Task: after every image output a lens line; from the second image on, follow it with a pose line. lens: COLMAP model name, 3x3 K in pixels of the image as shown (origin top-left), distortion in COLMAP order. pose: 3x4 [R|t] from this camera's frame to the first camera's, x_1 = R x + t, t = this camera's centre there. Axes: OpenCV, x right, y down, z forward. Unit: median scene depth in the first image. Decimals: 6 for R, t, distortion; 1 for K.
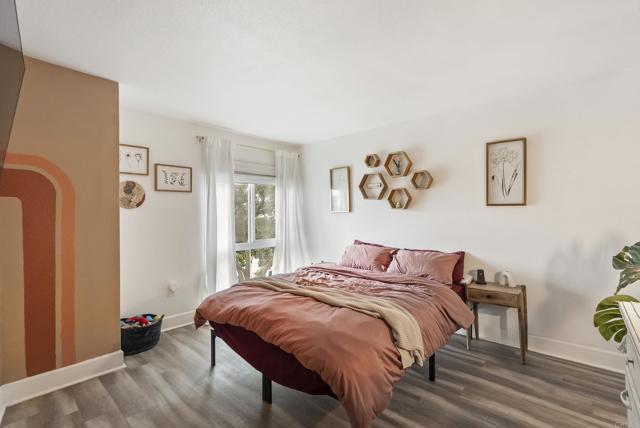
lens RADIAL K [[291.8, 0, 319.7], [0, 291.8, 212.3], [0, 0, 1]] dist [-0.006246, 0.003384]
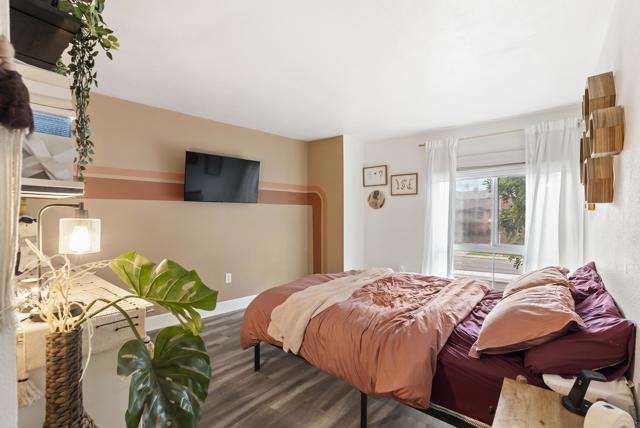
lens RADIAL K [[291.8, 0, 317.8], [0, 291.8, 218.6], [0, 0, 1]] dist [-0.006246, 0.003384]
pose [[0.040737, 0.019509, -0.998979, 0.754103], [0.000347, 0.999809, 0.019539, 0.006931], [0.999170, -0.001142, 0.040723, 0.578042]]
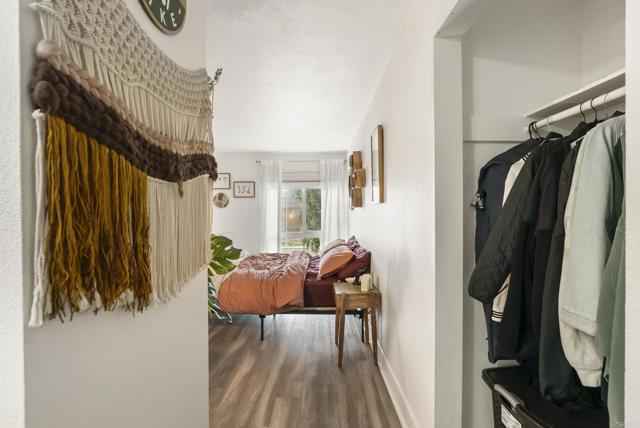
lens RADIAL K [[291.8, 0, 315.9], [0, 291.8, 211.2], [0, 0, 1]] dist [-0.006246, 0.003384]
pose [[0.655331, 0.003295, -0.755334, 1.018210], [0.000831, 0.999987, 0.005083, -0.000864], [0.755341, -0.003959, 0.655320, 0.224663]]
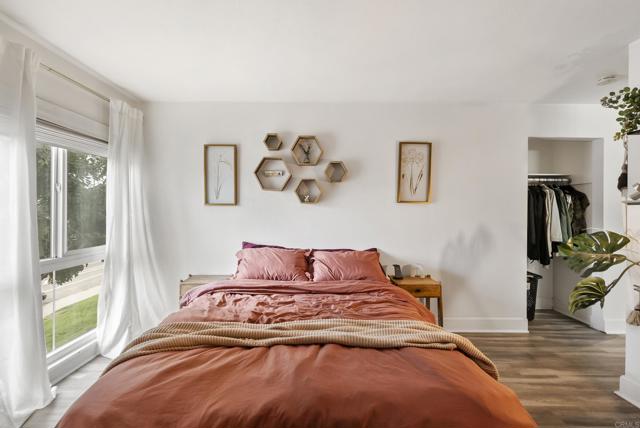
lens RADIAL K [[291.8, 0, 308.0], [0, 291.8, 210.1], [0, 0, 1]] dist [-0.006246, 0.003384]
pose [[0.752517, 0.013860, 0.658427, -0.307853], [-0.019866, 0.999801, 0.001660, 0.007919], [-0.658273, -0.014329, 0.752643, 0.375464]]
